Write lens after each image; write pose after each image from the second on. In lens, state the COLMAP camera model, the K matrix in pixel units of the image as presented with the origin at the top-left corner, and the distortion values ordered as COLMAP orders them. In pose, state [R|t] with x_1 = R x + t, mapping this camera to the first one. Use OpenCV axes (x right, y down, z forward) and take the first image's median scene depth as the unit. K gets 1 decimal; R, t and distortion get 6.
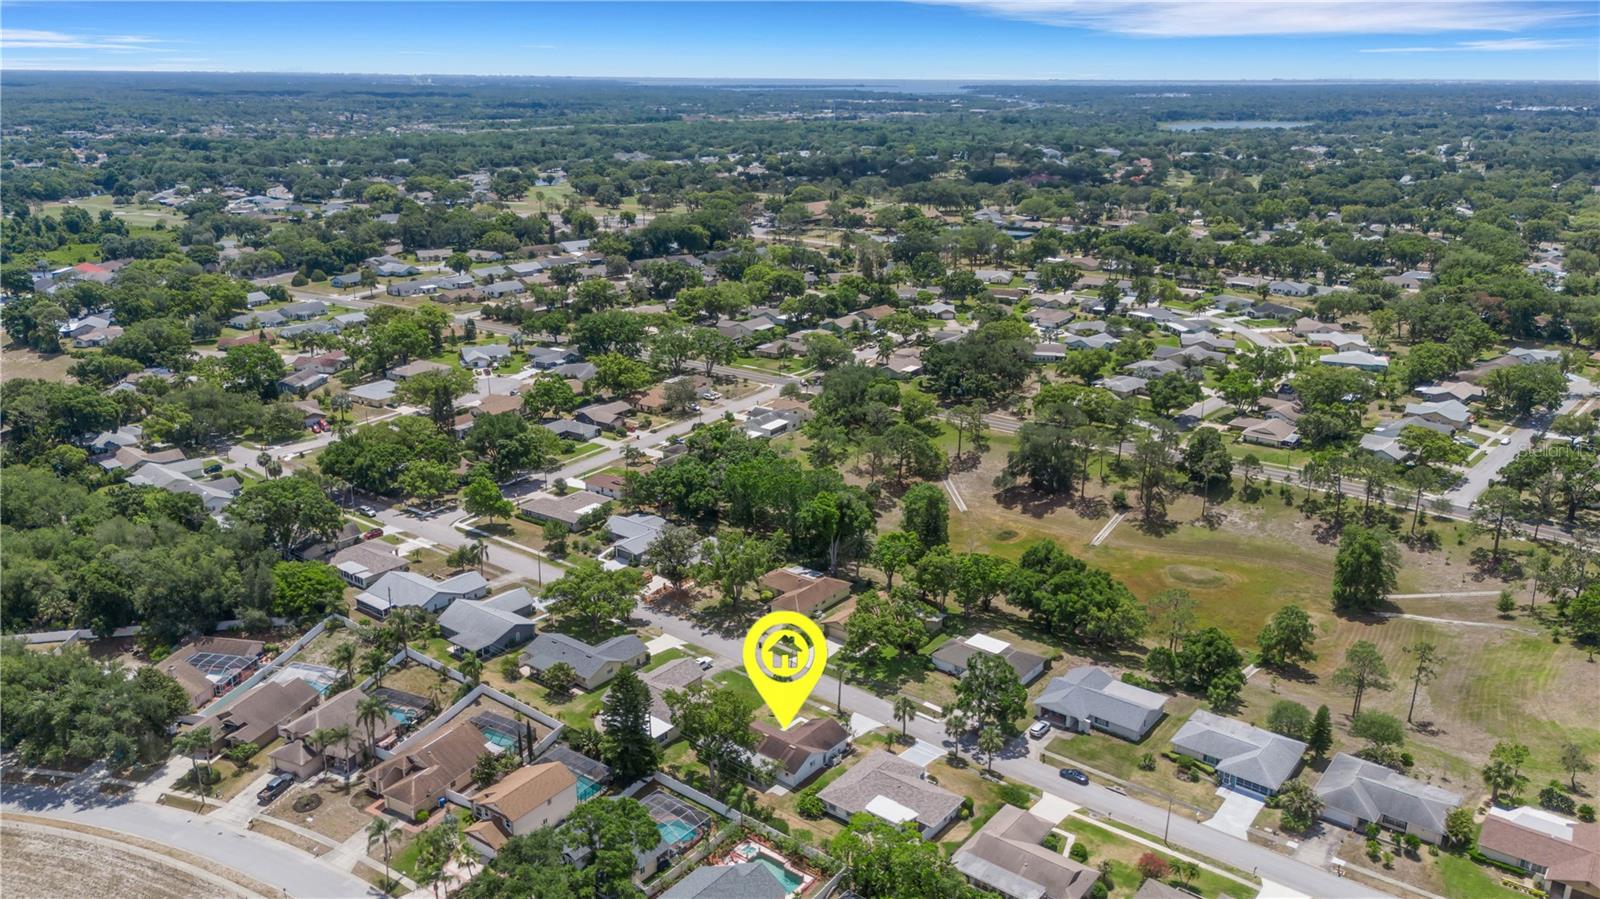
lens RADIAL K [[1175.4, 0, 796.4], [0, 1175.4, 450.6], [0, 0, 1]] dist [0.120378, -0.176927]
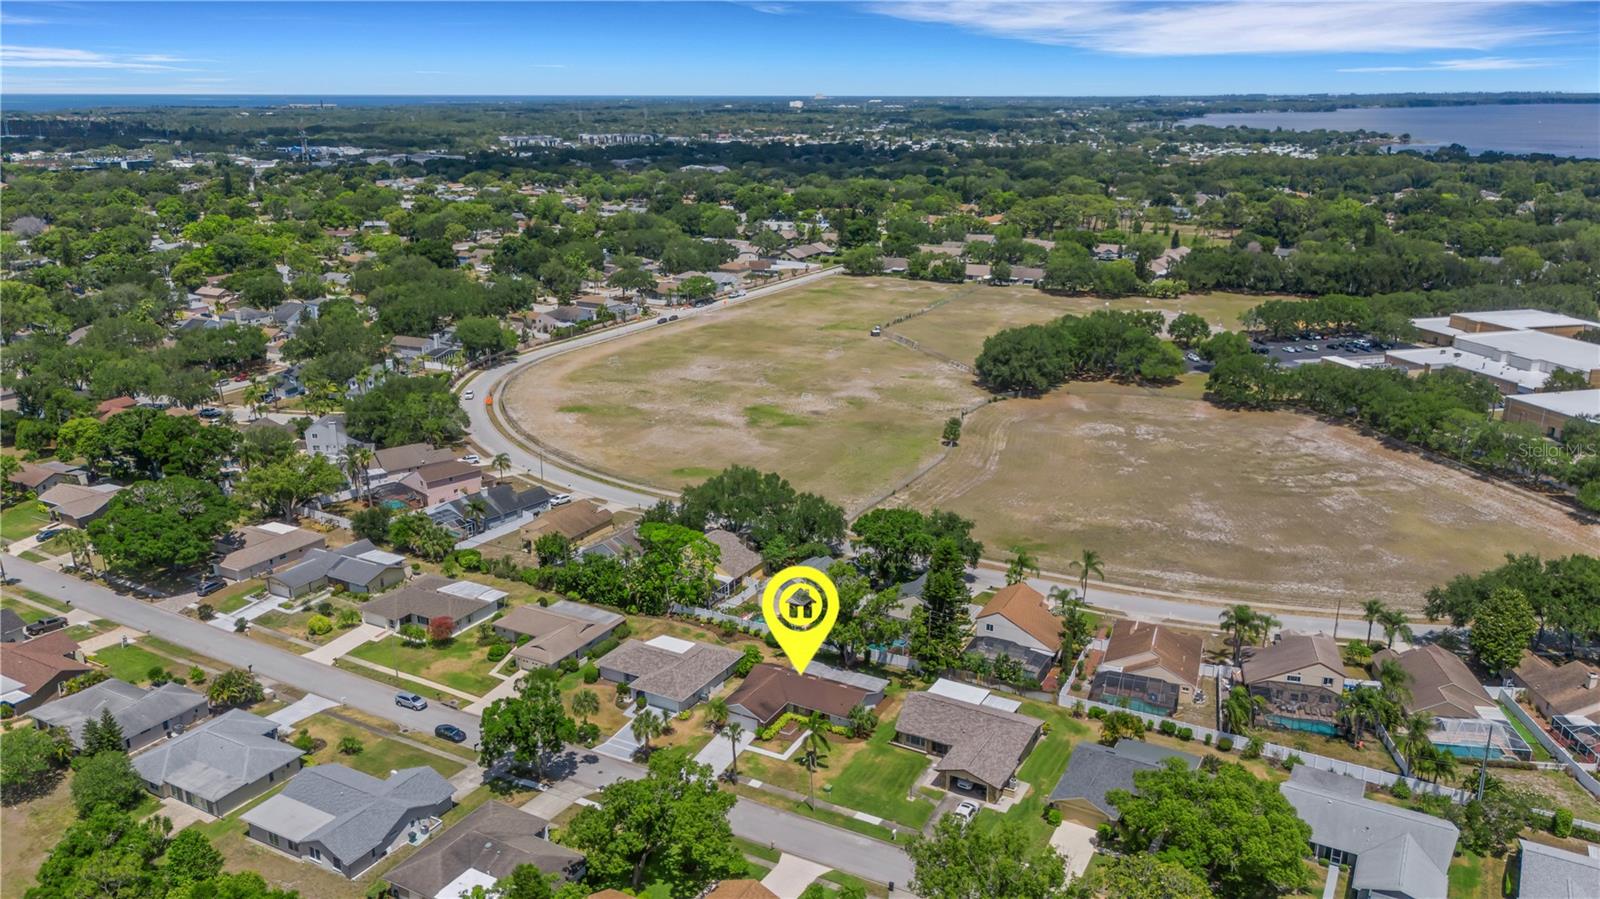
lens RADIAL K [[1181.1, 0, 800.0], [0, 1181.1, 449.5], [0, 0, 1]] dist [0.085487, -0.092165]
pose [[-0.988745, 0.040064, -0.144145, 0.082562], [-0.048704, 0.824800, 0.563323, -0.314978], [0.141460, 0.564003, -0.813566, 1.314705]]
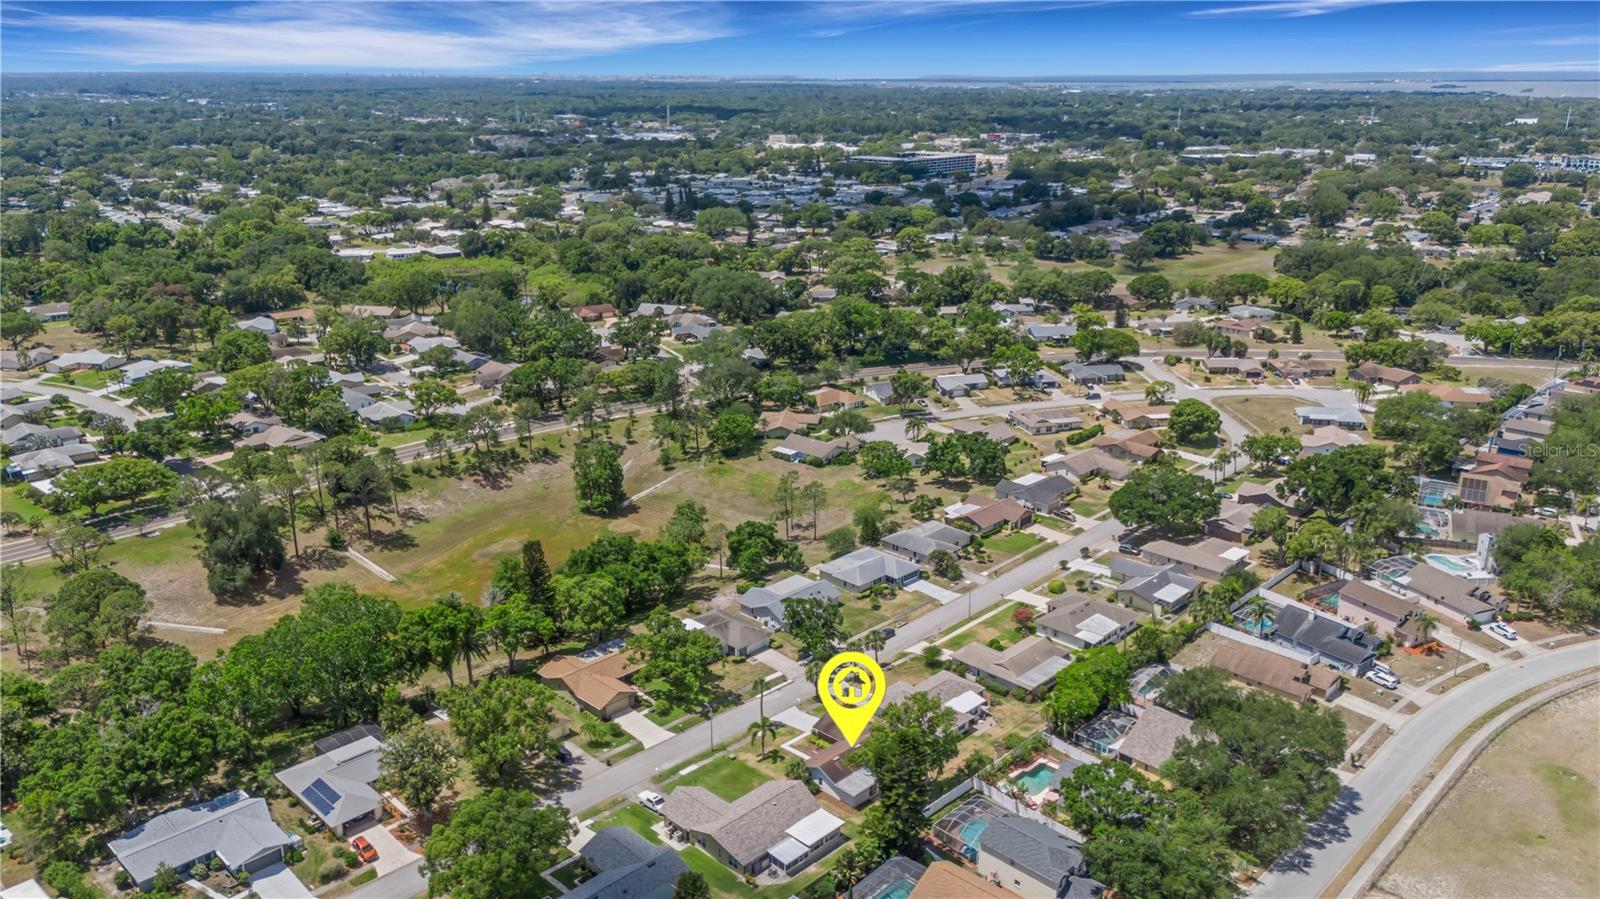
lens RADIAL K [[1175.4, 0, 796.4], [0, 1175.4, 450.6], [0, 0, 1]] dist [0.120378, -0.176927]
pose [[0.112832, -0.310850, 0.943738, -0.717850], [0.303619, 0.915160, 0.265137, -0.210562], [-0.946089, 0.256620, 0.197639, 0.647247]]
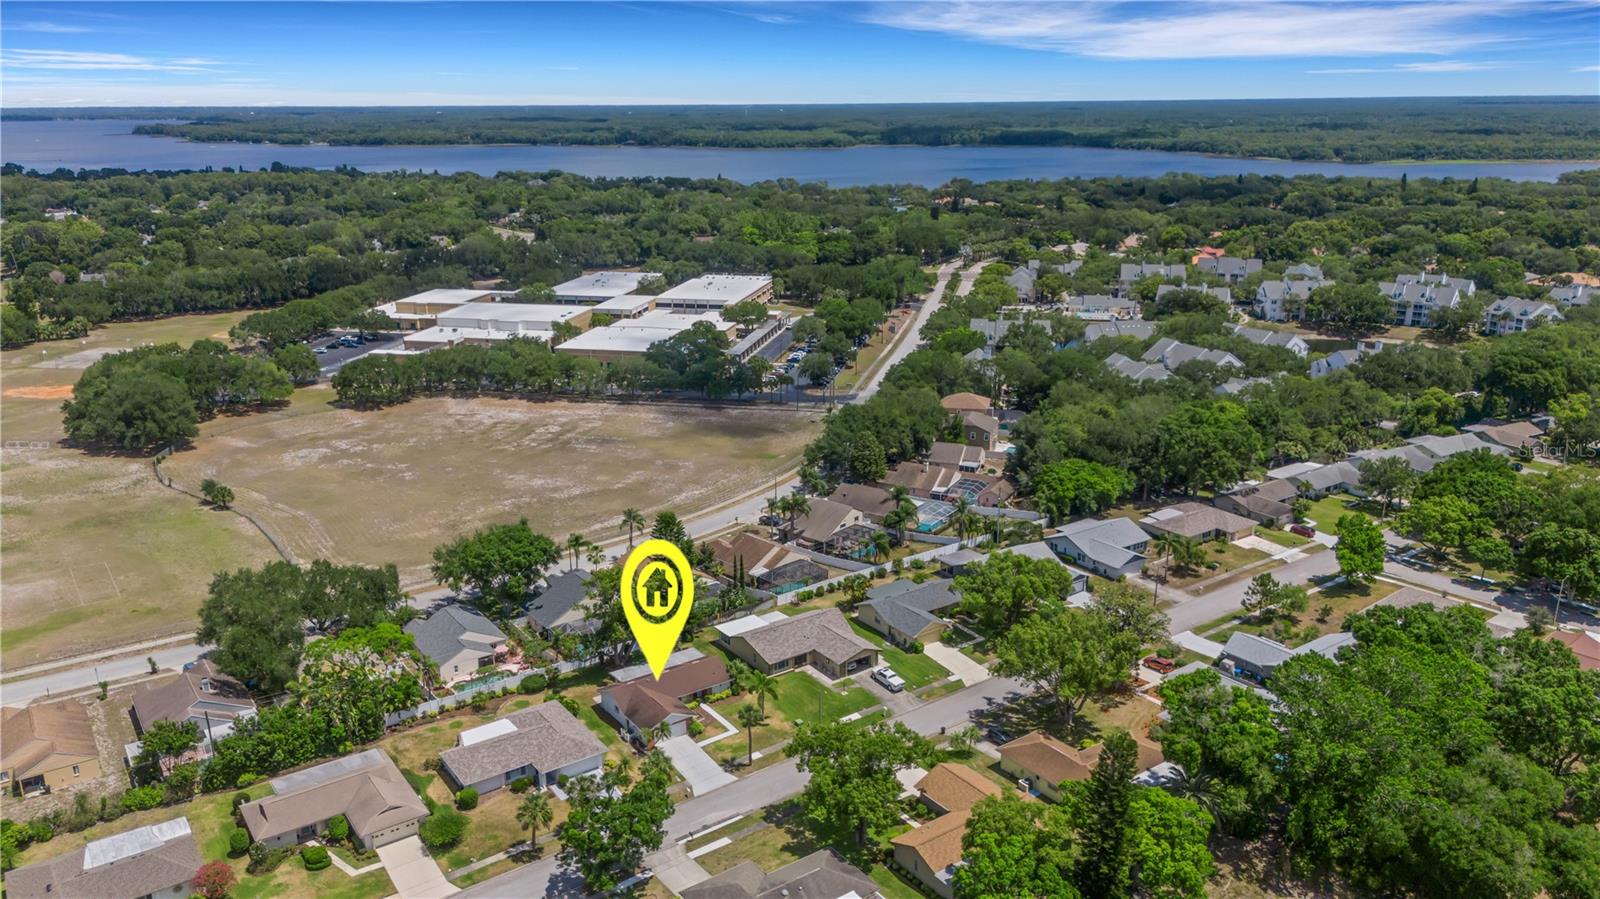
lens RADIAL K [[1175.4, 0, 796.4], [0, 1175.4, 450.6], [0, 0, 1]] dist [0.120378, -0.176927]
pose [[-0.287239, 0.267448, -0.919764, 0.586939], [-0.287036, 0.892068, 0.349035, -0.201306], [0.913840, 0.364262, -0.179469, 0.971115]]
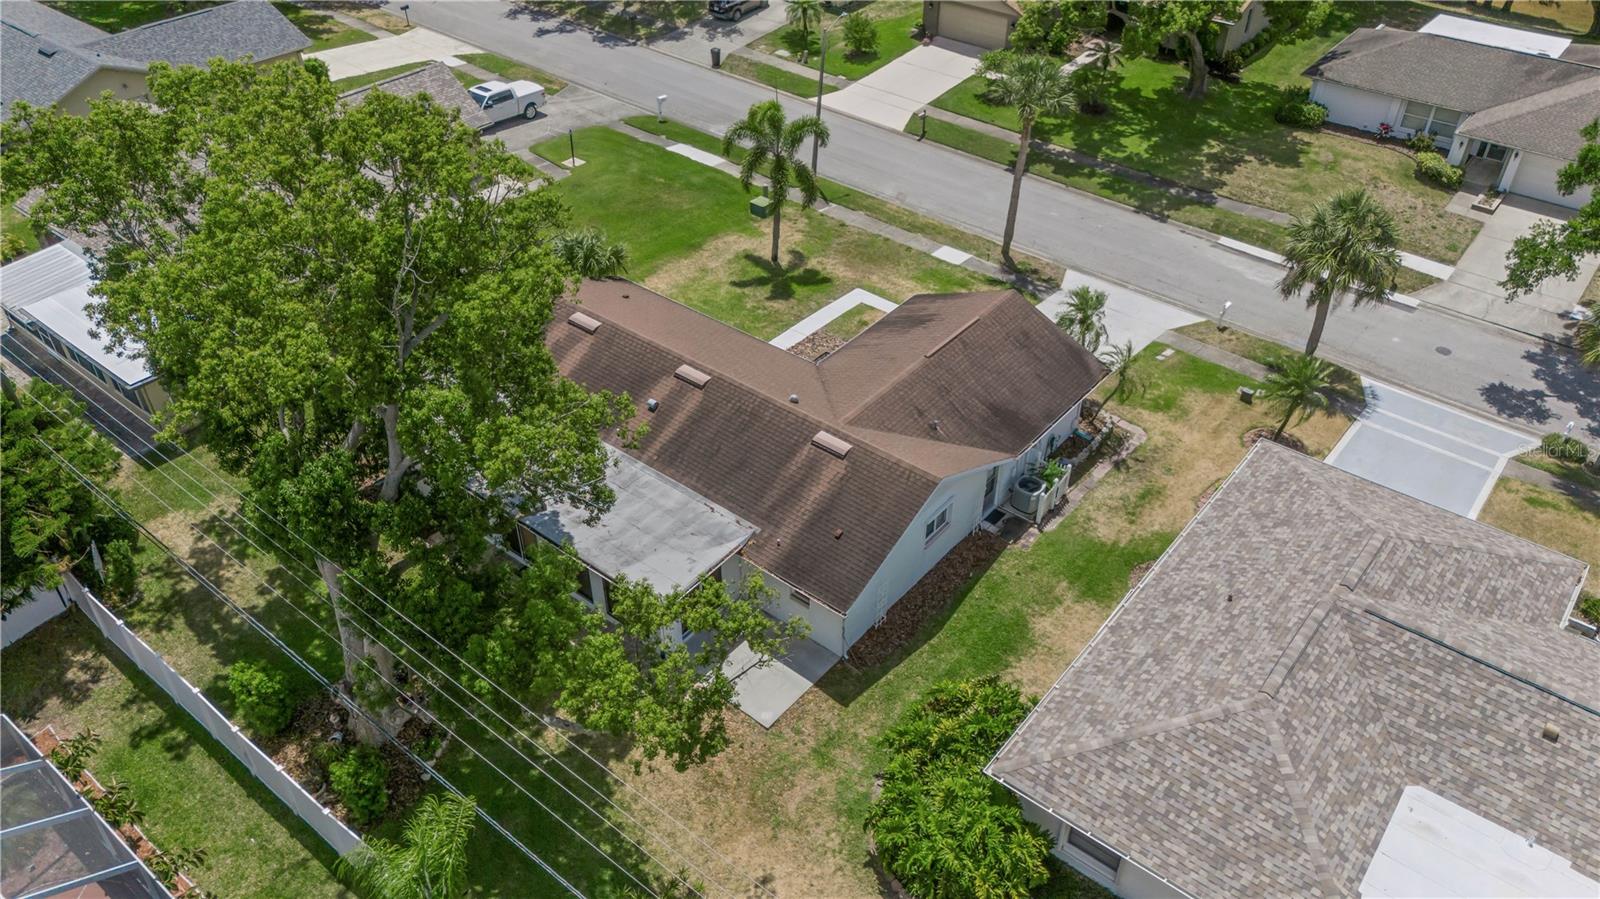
lens RADIAL K [[1181.1, 0, 800.0], [0, 1181.1, 449.5], [0, 0, 1]] dist [0.085487, -0.092165]
pose [[0.999909, 0.003586, -0.012976, -0.004760], [0.001144, 0.937756, 0.347292, 0.150125], [0.013414, -0.347276, 0.937667, 0.663889]]
